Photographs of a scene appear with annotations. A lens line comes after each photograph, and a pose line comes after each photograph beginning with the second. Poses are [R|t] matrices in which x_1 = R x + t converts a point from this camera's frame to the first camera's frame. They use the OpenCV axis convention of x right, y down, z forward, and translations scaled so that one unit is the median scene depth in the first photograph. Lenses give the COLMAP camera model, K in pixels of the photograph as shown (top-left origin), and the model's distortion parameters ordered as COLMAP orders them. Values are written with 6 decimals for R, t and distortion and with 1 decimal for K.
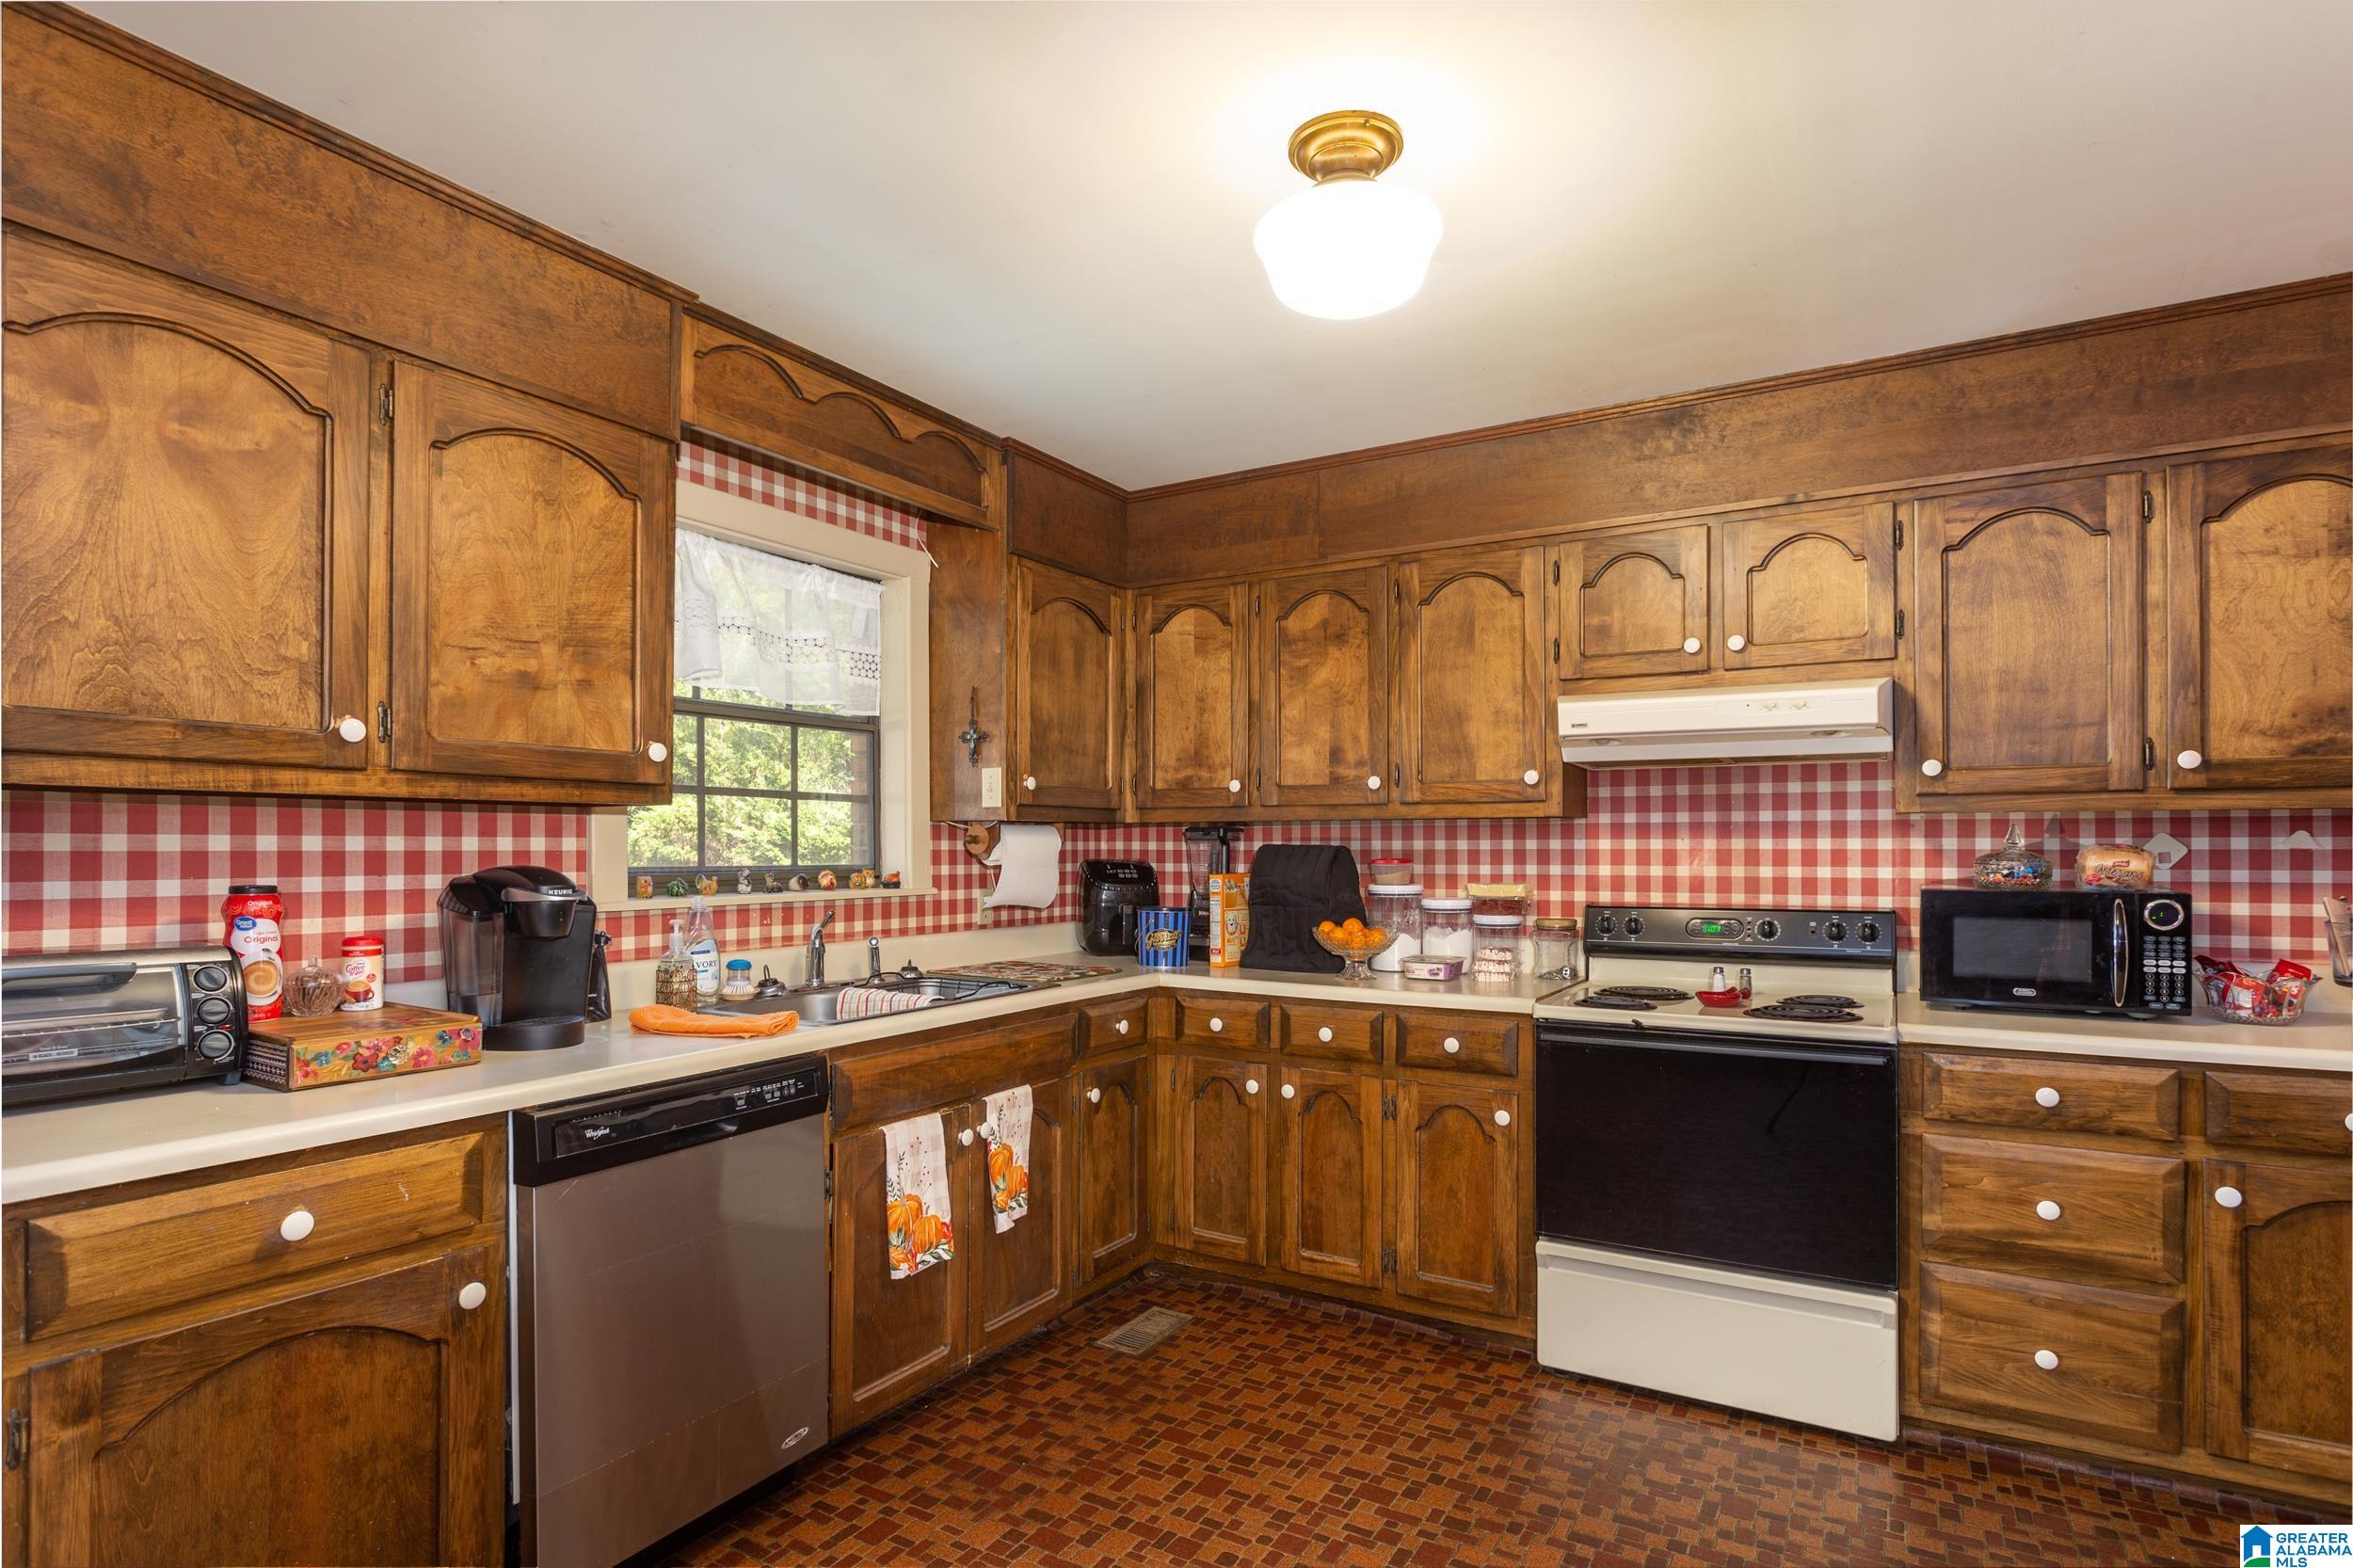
lens RADIAL K [[1219.7, 0, 1148.3], [0, 1219.7, 836.2], [0, 0, 1]] dist [-0.003552, -0.000033]
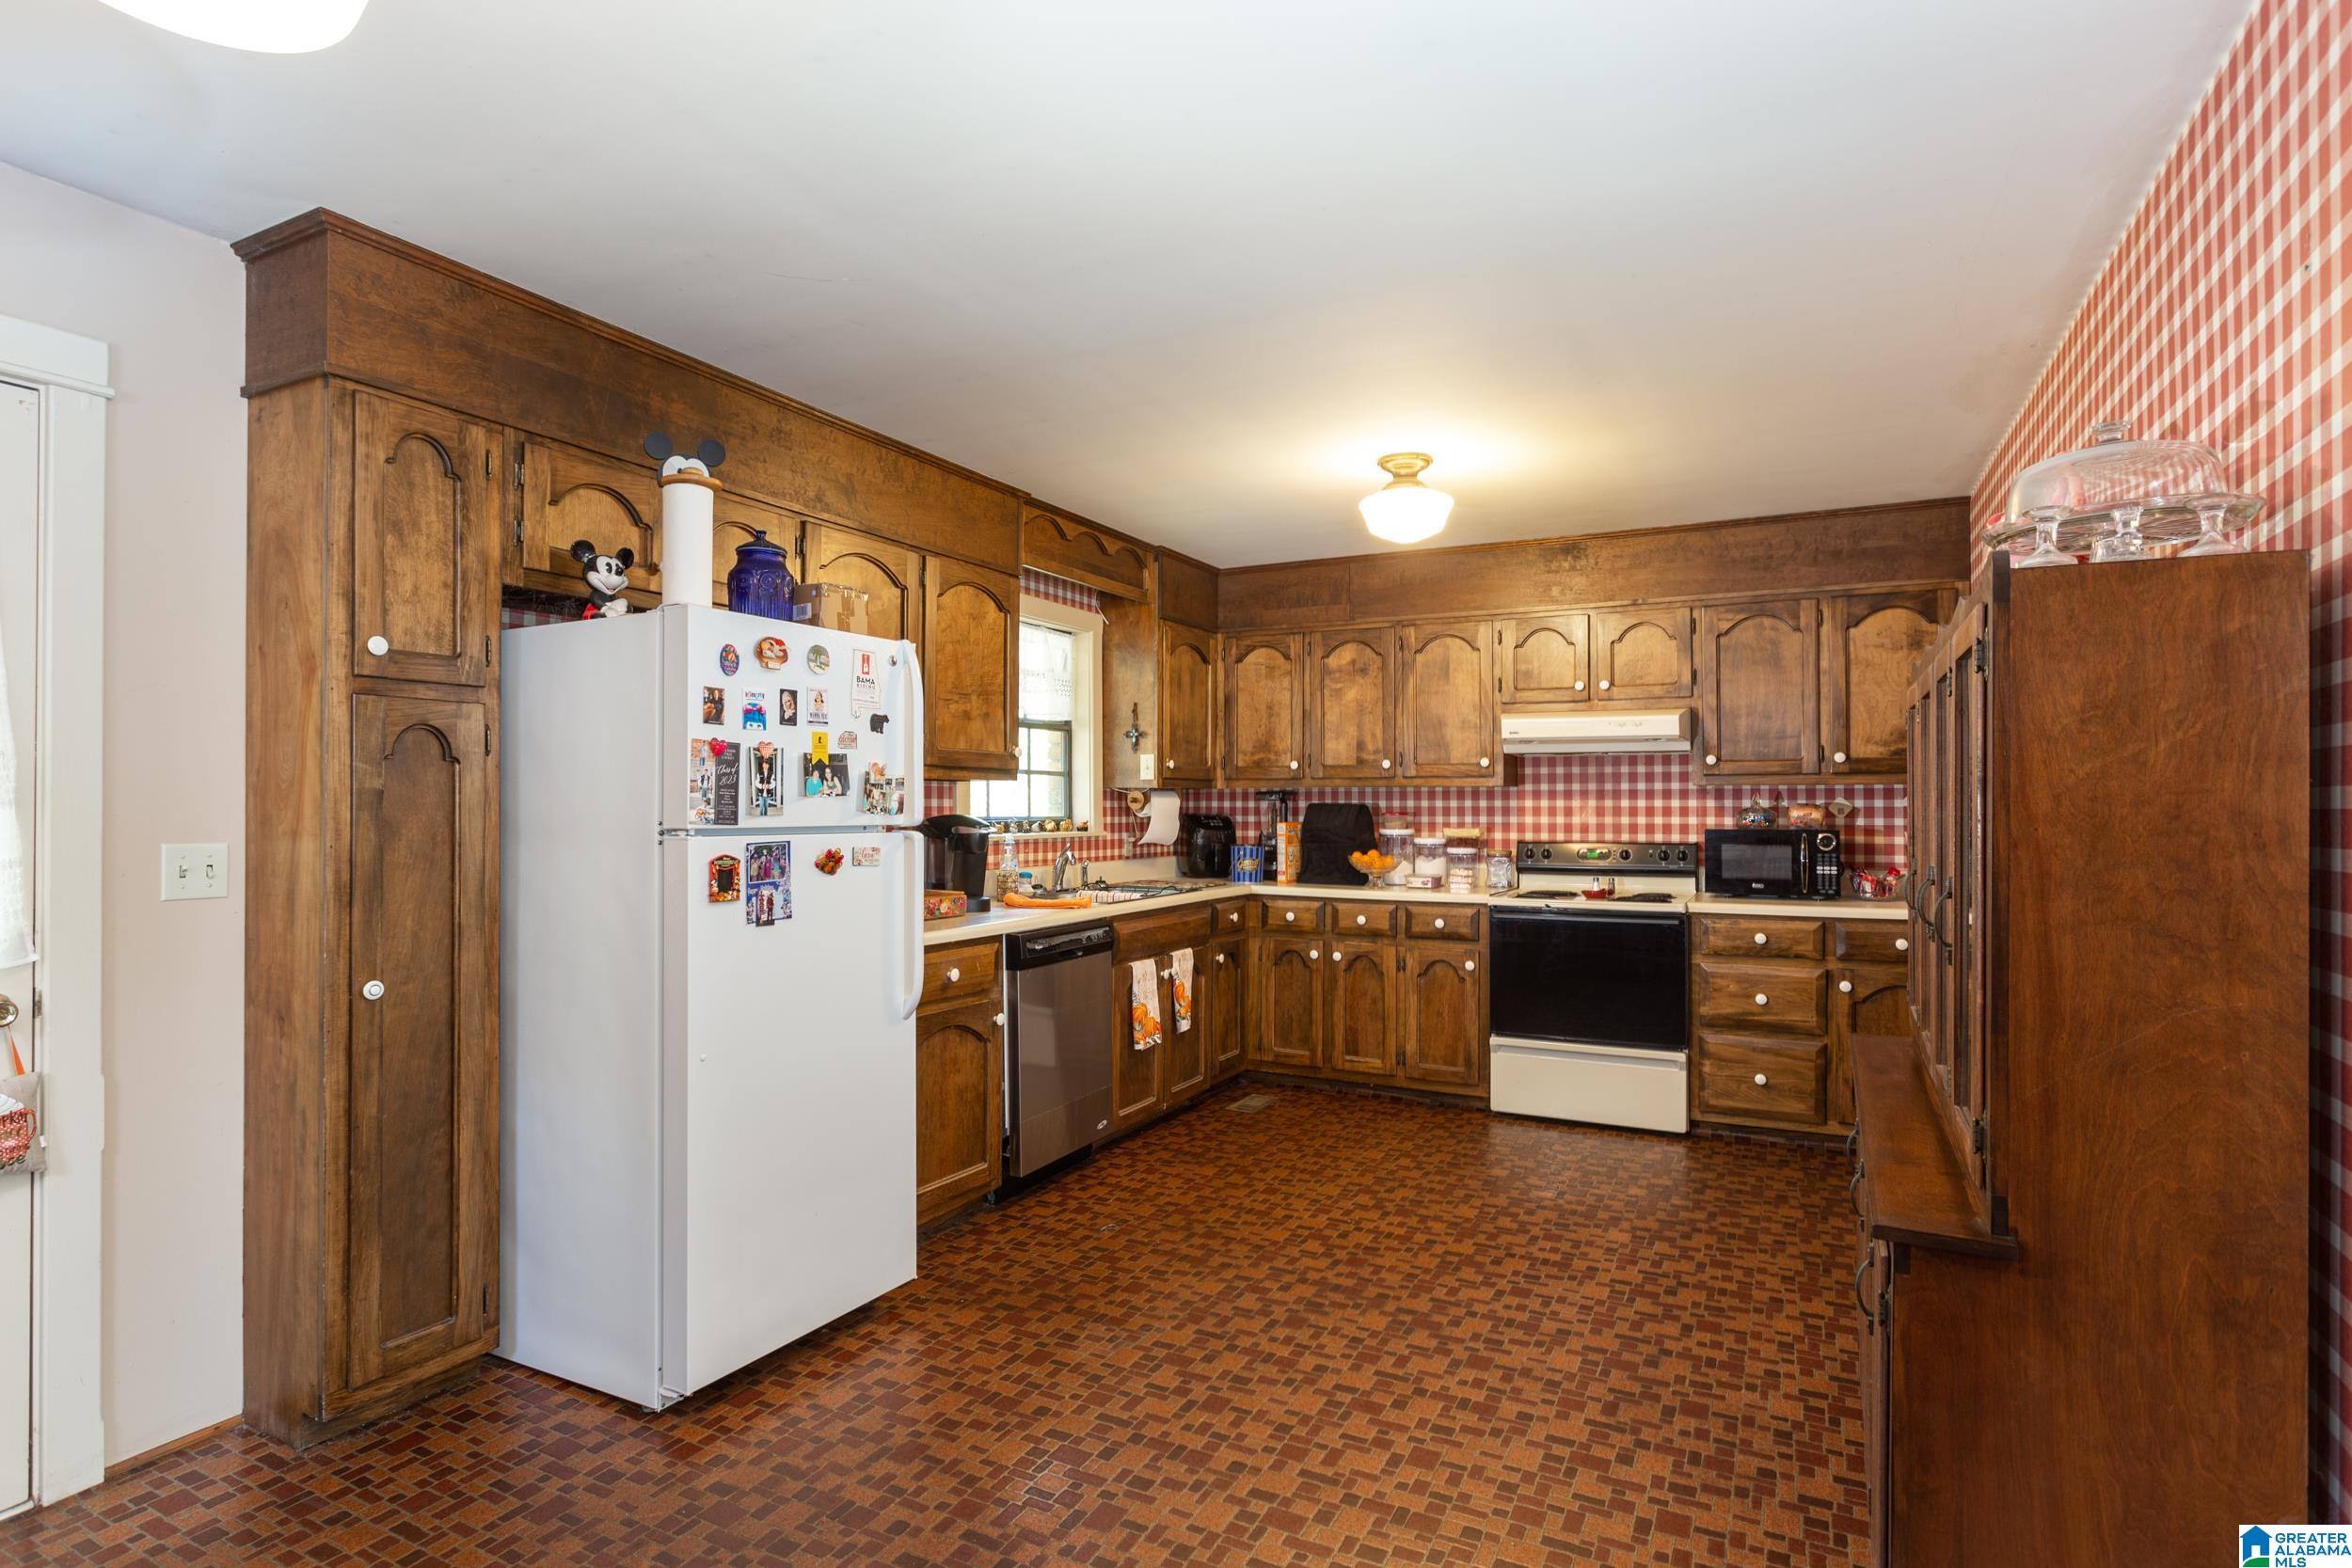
lens RADIAL K [[1197.0, 0, 1182.6], [0, 1197.0, 785.8], [0, 0, 1]] dist [0.005036, 0.000644]
pose [[0.997015, 0.001736, 0.077189, -0.222443], [-0.001134, 0.999969, -0.007850, -0.004016], [-0.077201, 0.007739, 0.996986, -0.592177]]
